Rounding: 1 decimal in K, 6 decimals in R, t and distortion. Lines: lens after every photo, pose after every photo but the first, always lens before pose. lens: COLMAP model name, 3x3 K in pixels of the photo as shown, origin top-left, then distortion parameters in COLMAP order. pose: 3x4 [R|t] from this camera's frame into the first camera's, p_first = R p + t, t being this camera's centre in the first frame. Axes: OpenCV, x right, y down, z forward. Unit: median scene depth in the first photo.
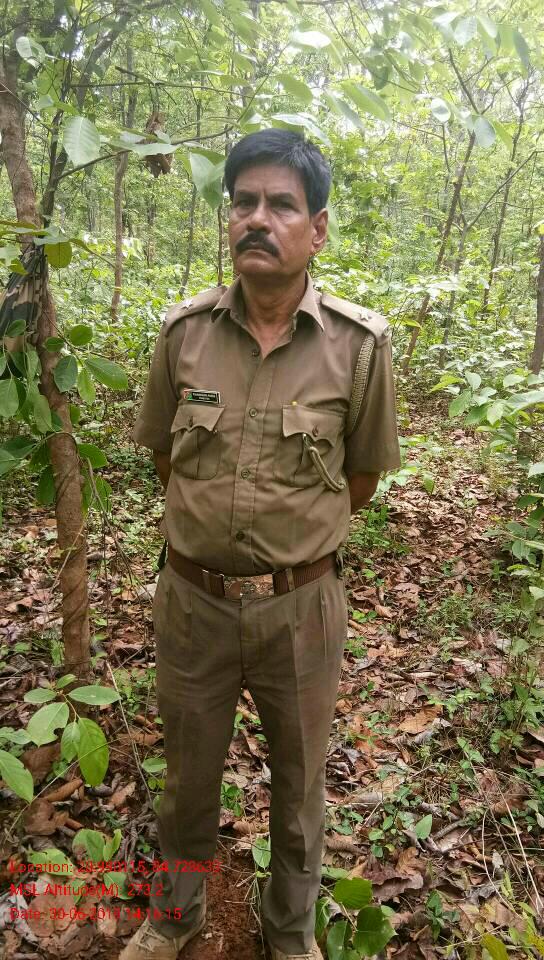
lens RADIAL K [[736.7, 0, 271.2], [0, 736.7, 483.2], [0, 0, 1]] dist [0.040166, -0.042709]
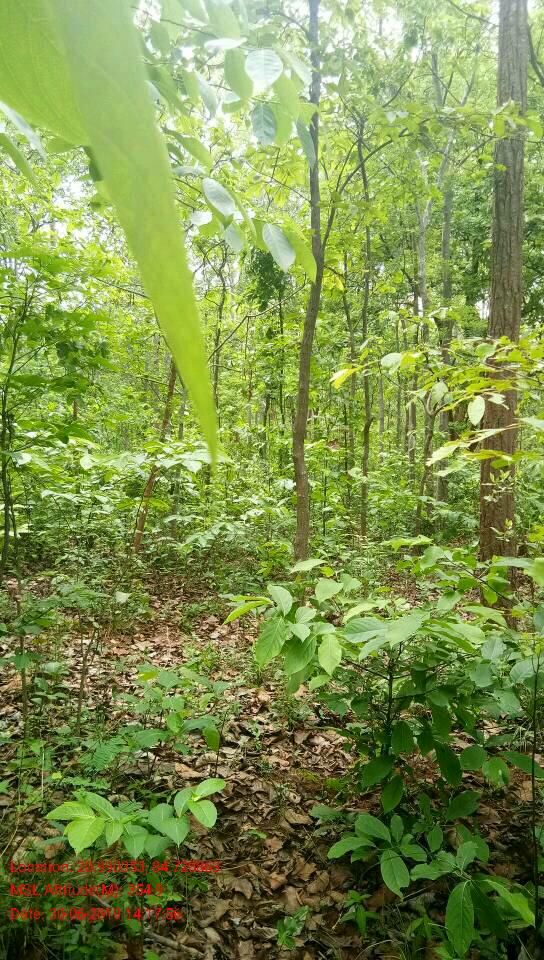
lens RADIAL K [[736.7, 0, 269.5], [0, 736.7, 481.0], [0, 0, 1]] dist [0.040166, -0.042709]
pose [[0.926711, -0.049391, 0.372515, 0.030565], [0.127779, 0.973670, -0.188782, -0.137366], [-0.353382, 0.222546, 0.908622, 0.452556]]
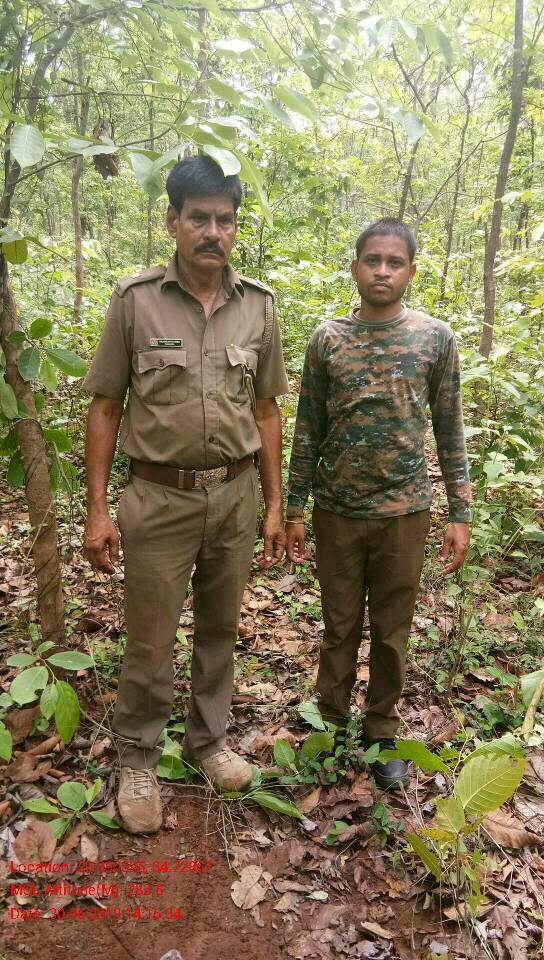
lens RADIAL K [[736.7, 0, 270.0], [0, 736.7, 482.7], [0, 0, 1]] dist [0.040166, -0.042709]
pose [[0.998296, -0.048791, 0.031994, 0.018856], [0.048703, 0.998807, 0.003535, 0.023609], [-0.032128, -0.001971, 0.999482, -0.056681]]
